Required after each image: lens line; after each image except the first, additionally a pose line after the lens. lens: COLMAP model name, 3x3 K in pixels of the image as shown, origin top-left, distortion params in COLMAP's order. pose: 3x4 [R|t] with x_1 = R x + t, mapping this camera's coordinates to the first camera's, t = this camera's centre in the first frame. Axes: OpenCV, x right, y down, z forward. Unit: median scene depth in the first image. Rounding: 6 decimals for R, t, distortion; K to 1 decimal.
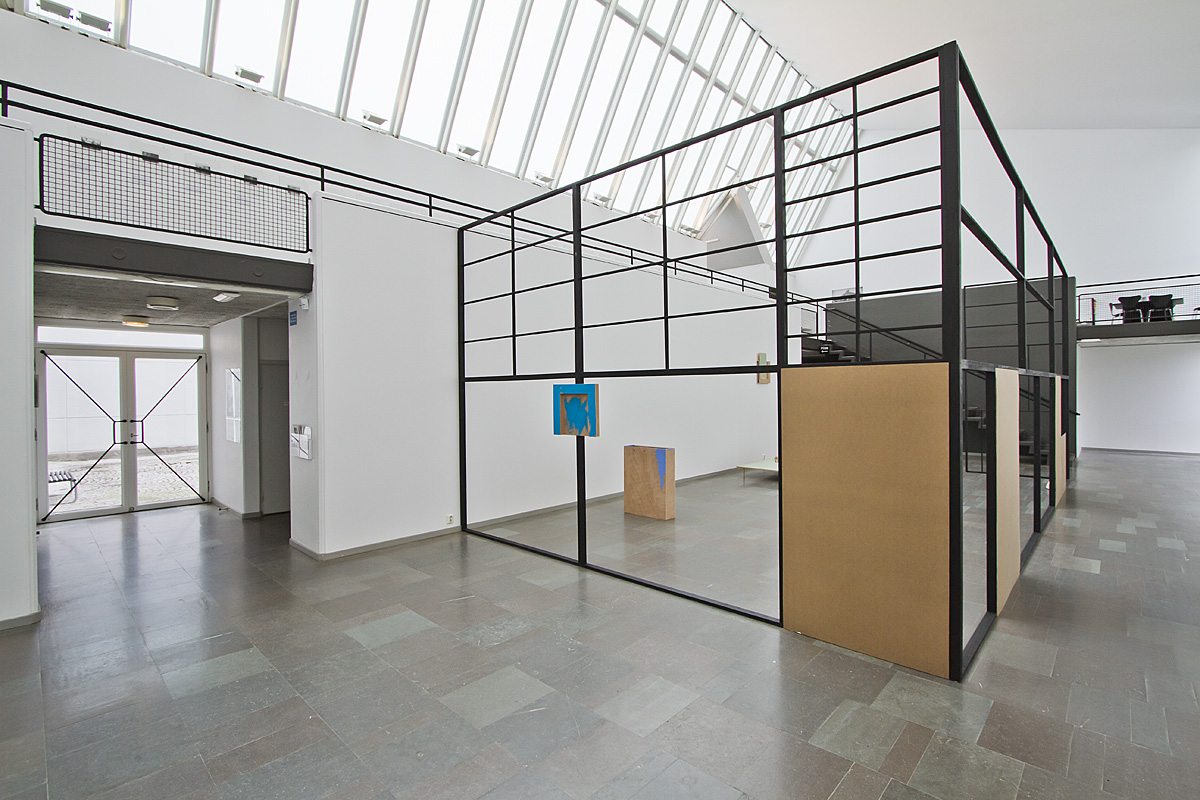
lens RADIAL K [[558.5, 0, 605.8], [0, 558.5, 395.9], [0, 0, 1]] dist [-0.000009, -0.000017]
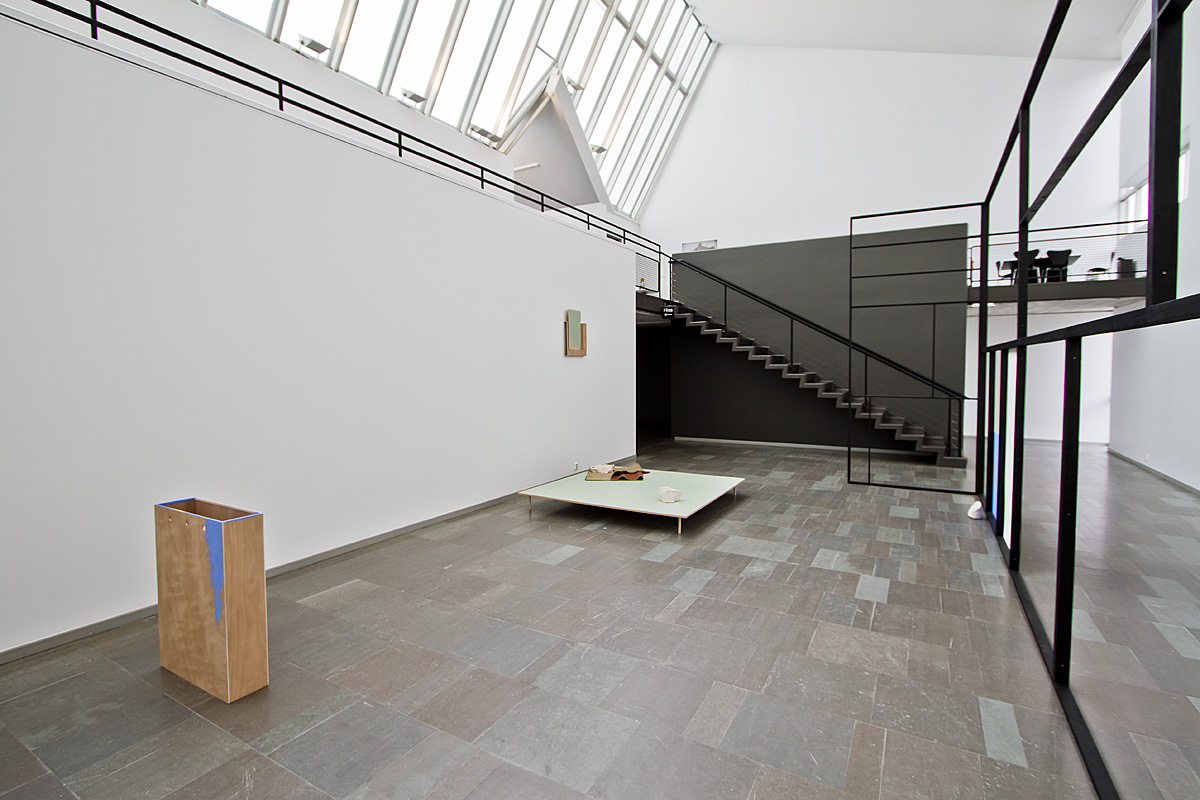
lens RADIAL K [[558.5, 0, 595.9], [0, 558.5, 395.0], [0, 0, 1]] dist [-0.000009, -0.000017]
pose [[0.976486, -0.007865, 0.215436, 0.132872], [-0.001184, 0.999123, 0.041845, -0.003365], [-0.215576, -0.041116, 0.975621, 0.281723]]
